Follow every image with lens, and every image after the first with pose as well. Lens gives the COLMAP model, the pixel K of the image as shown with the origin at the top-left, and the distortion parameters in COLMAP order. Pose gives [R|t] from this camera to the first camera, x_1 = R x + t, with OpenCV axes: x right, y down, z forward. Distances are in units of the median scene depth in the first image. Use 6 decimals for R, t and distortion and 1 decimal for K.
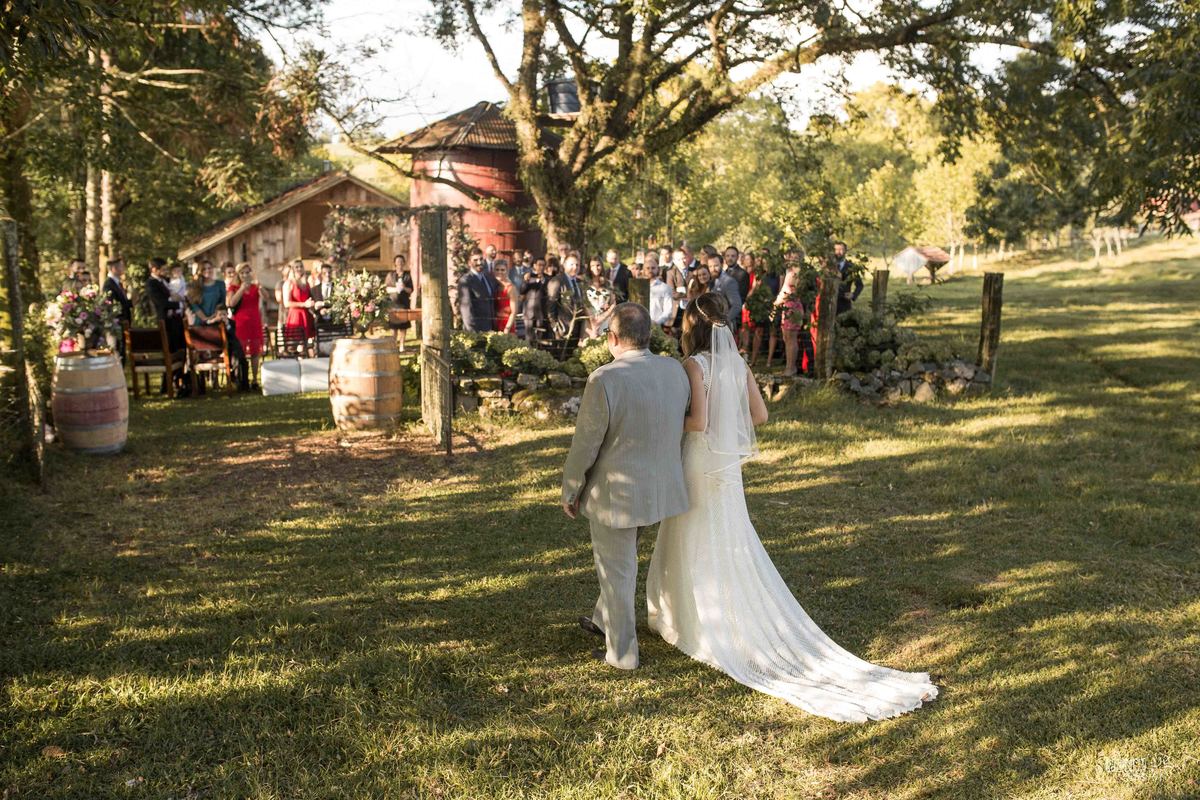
lens RADIAL K [[1206.2, 0, 600.0], [0, 1206.2, 400.0], [0, 0, 1]] dist [-0.044543, 0.014191]
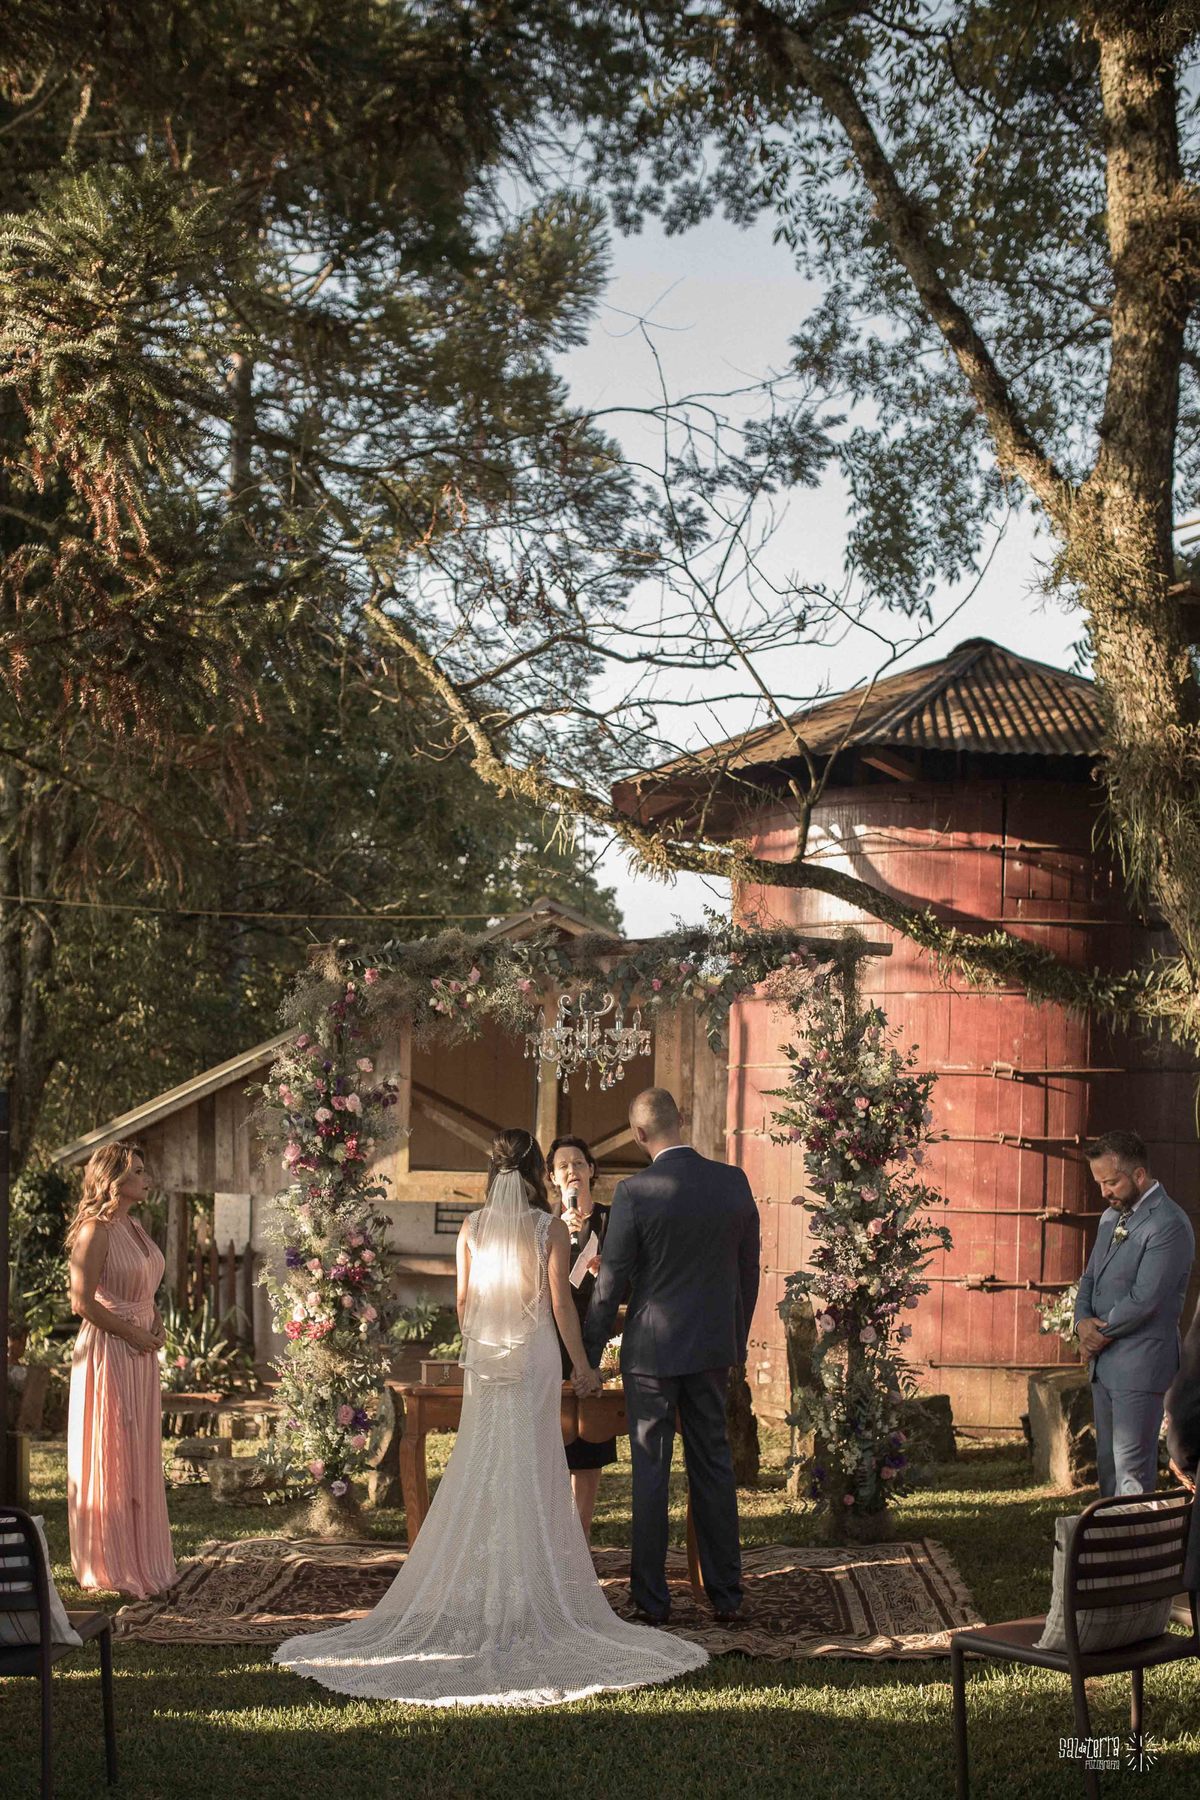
lens RADIAL K [[1809.3, 0, 600.1], [0, 1809.3, 918.9], [0, 0, 1]] dist [-0.044543, 0.014191]
pose [[0.945660, -0.030627, -0.323711, -0.046509], [-0.056311, 0.965085, -0.255812, -0.069743], [0.320244, 0.260140, 0.910918, 0.641371]]
